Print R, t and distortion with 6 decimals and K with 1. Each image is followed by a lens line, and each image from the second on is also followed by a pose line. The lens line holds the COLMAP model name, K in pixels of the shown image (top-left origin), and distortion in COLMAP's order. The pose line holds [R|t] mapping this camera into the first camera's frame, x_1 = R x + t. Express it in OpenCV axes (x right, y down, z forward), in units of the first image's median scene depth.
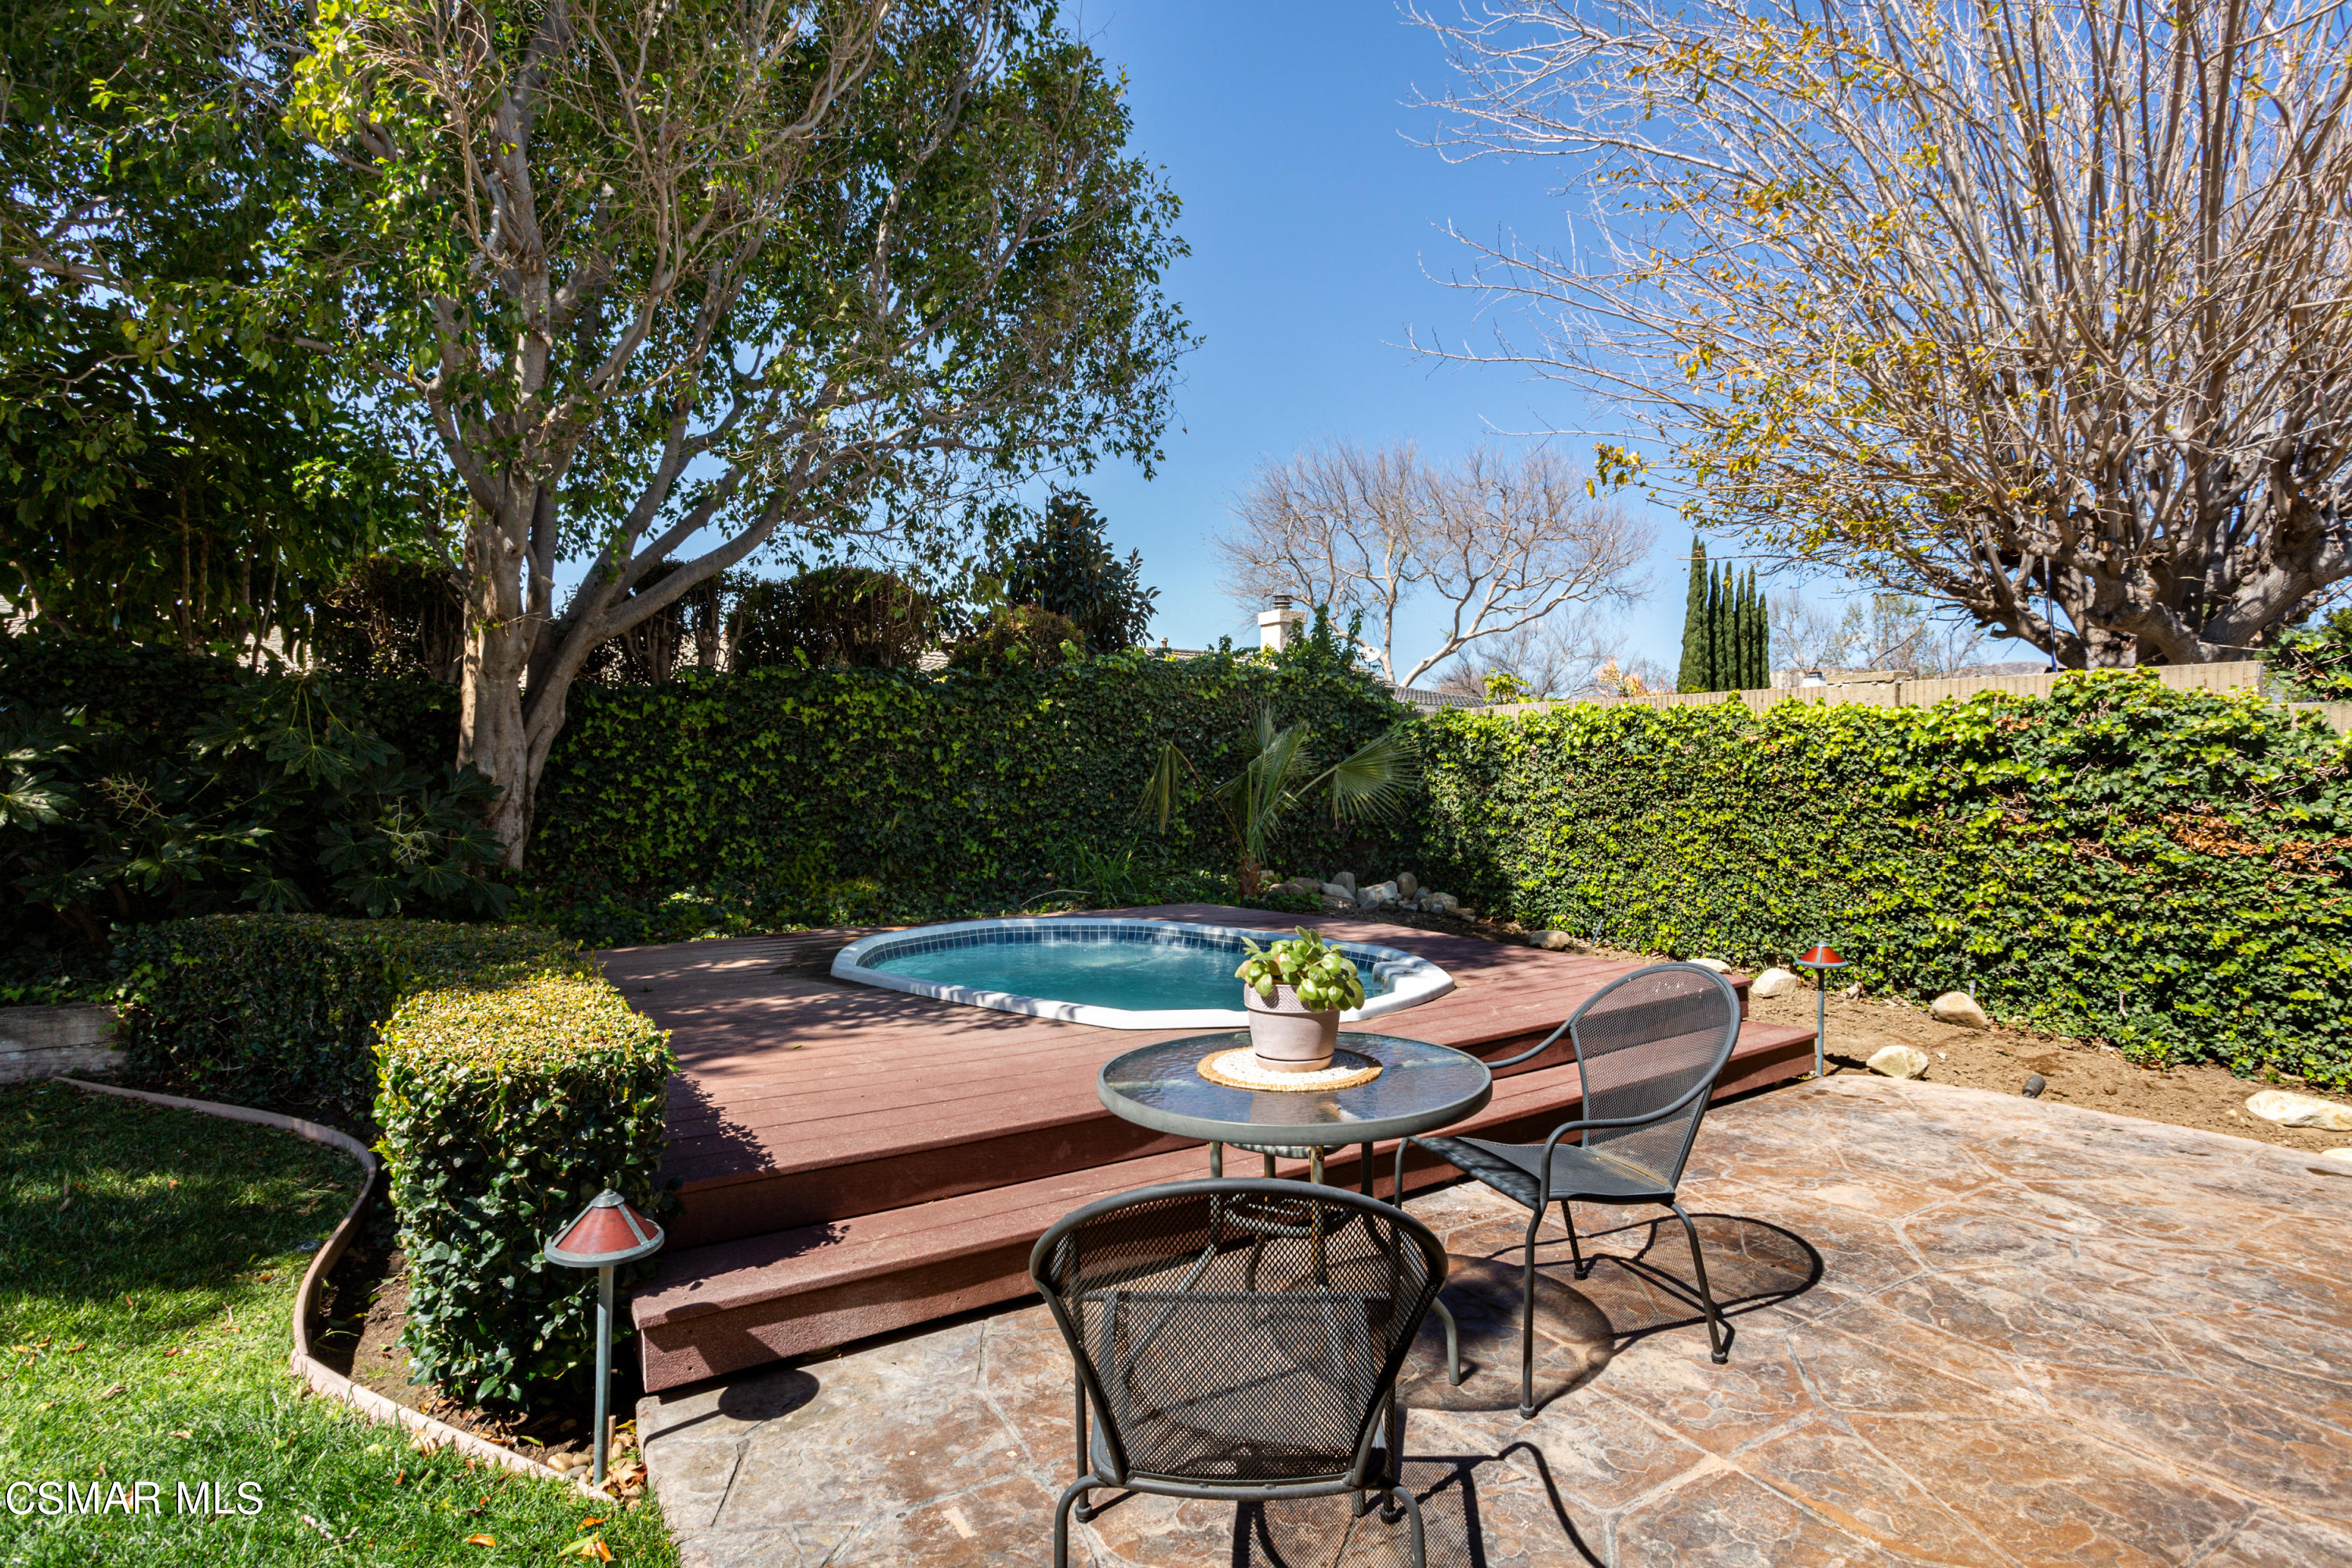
lens RADIAL K [[1171.7, 0, 1184.0], [0, 1171.7, 800.8], [0, 0, 1]] dist [-0.005077, 0.006733]
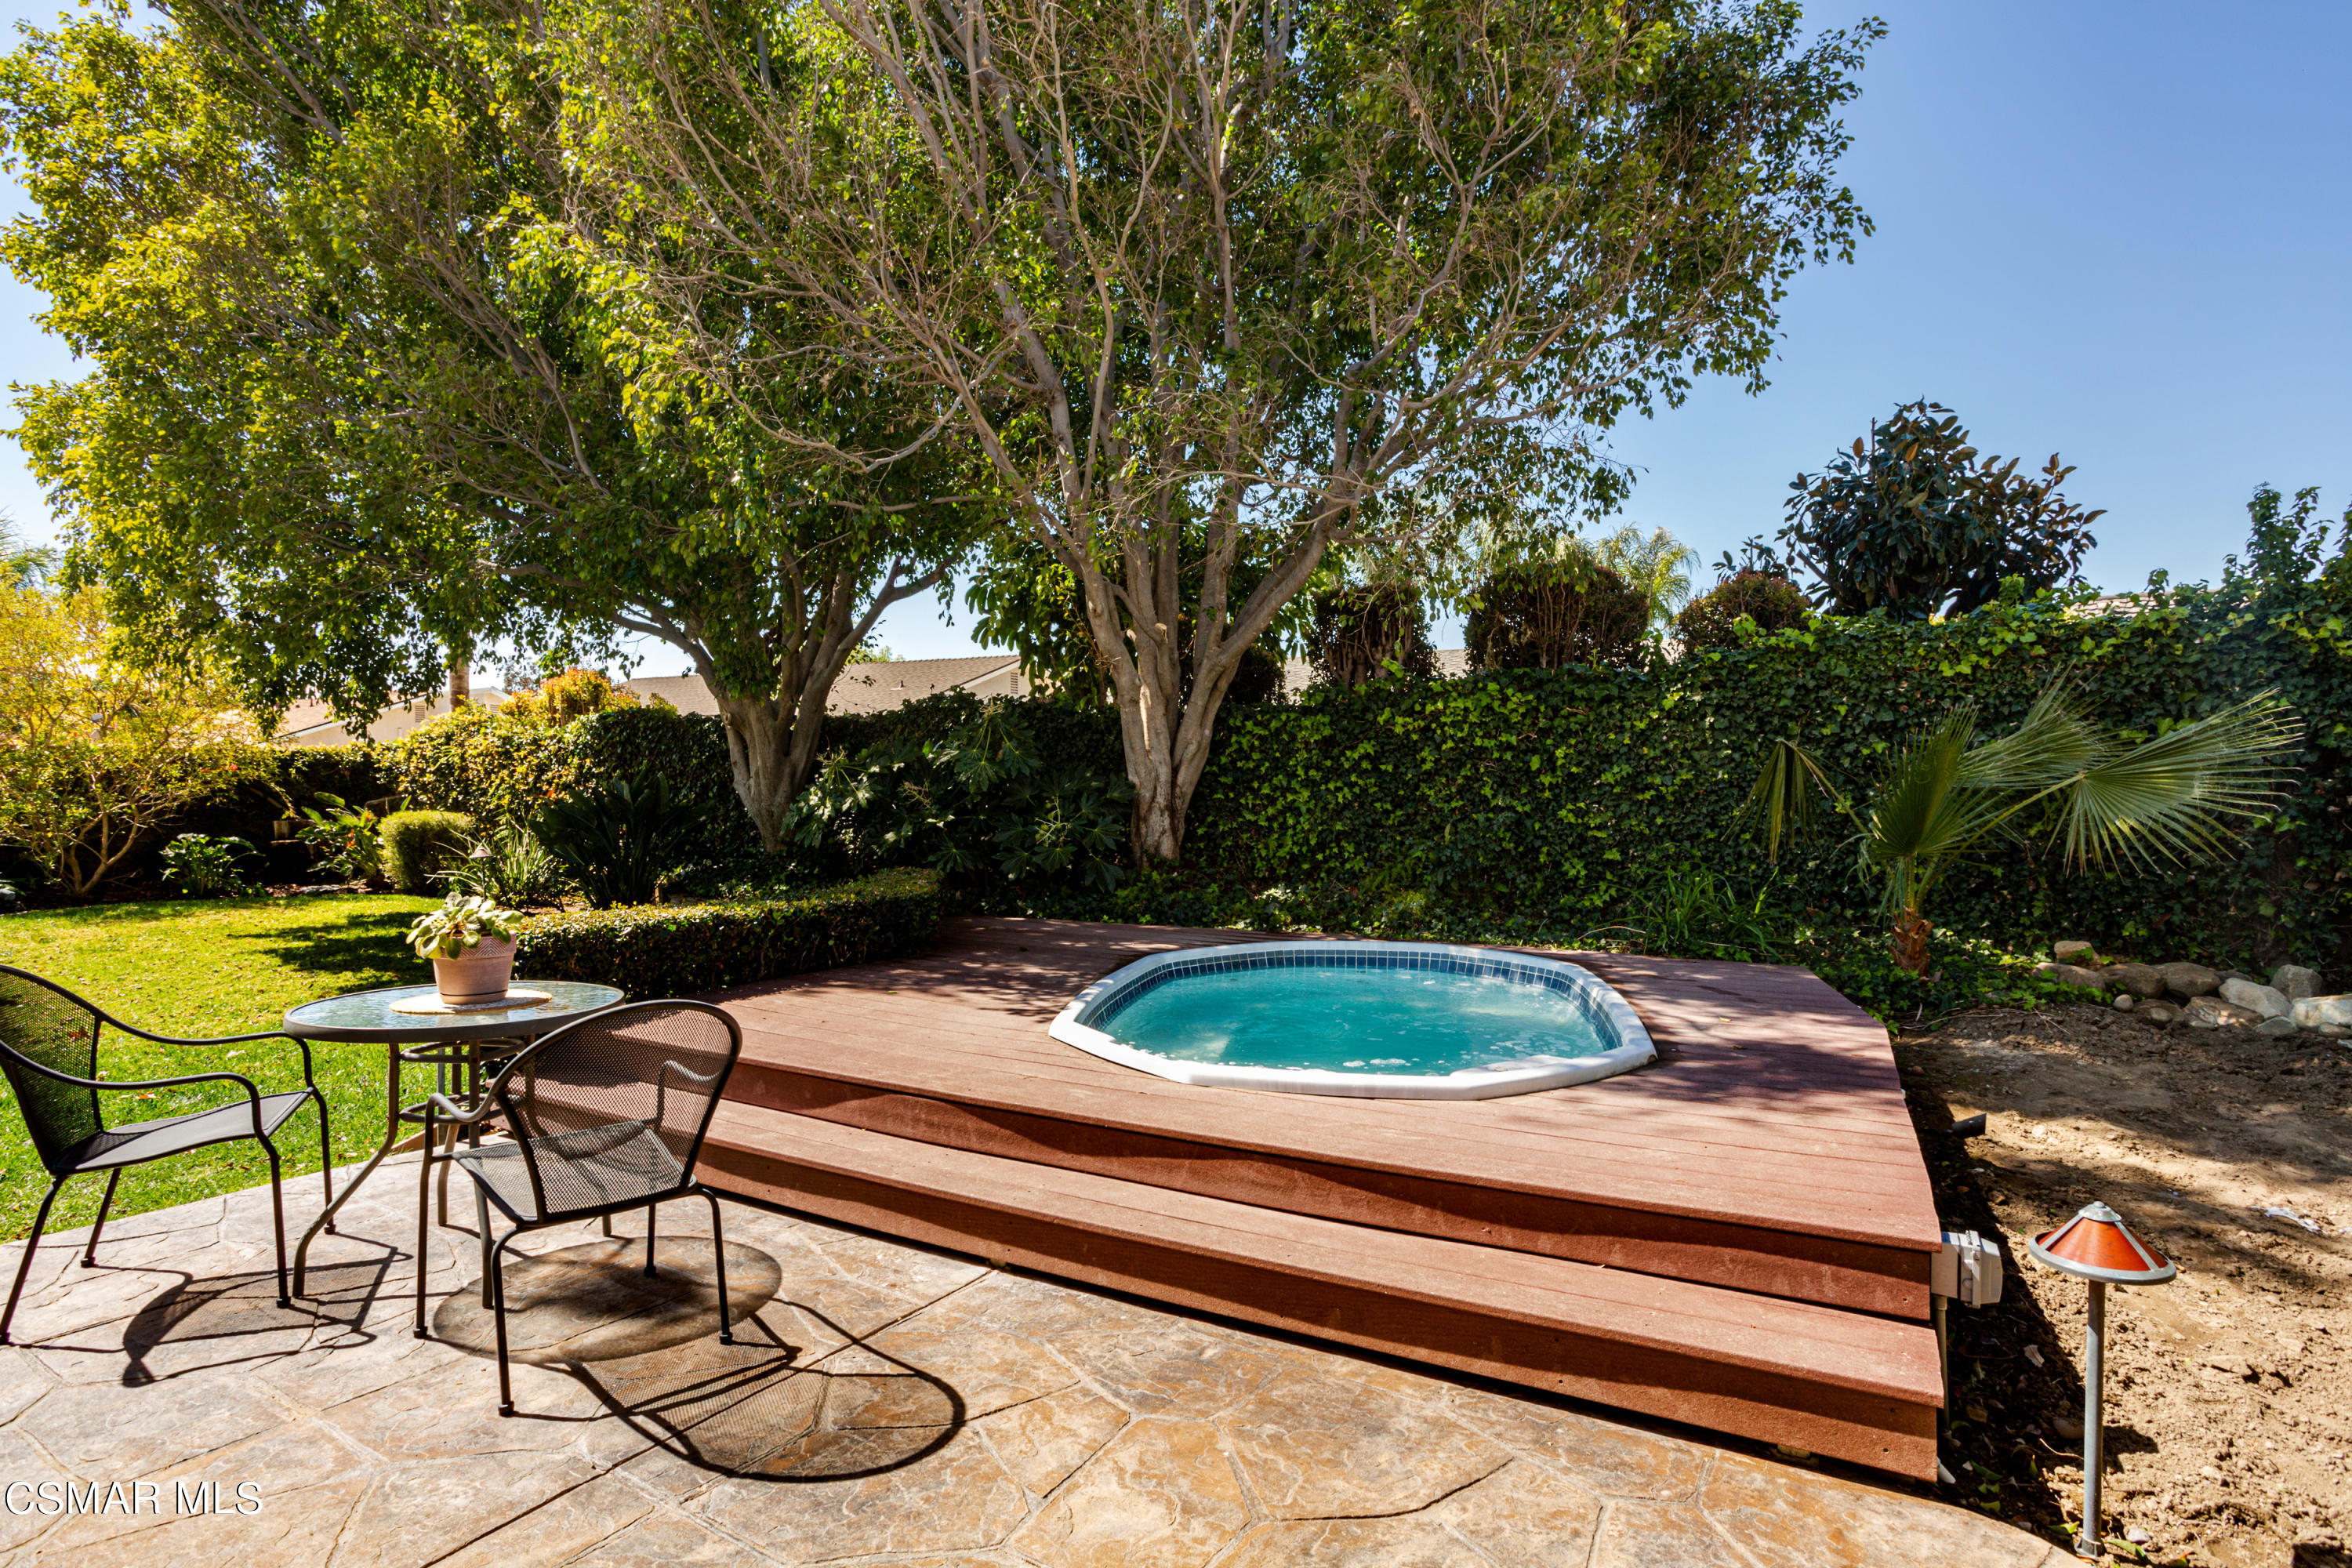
lens RADIAL K [[1220.0, 0, 1178.3], [0, 1220.0, 782.6], [0, 0, 1]] dist [-0.034102, -0.000017]
pose [[0.443898, 0.003015, -0.896072, 0.522089], [-0.023613, 0.999686, -0.008334, -0.009770], [0.895766, 0.024859, 0.443830, 0.351442]]
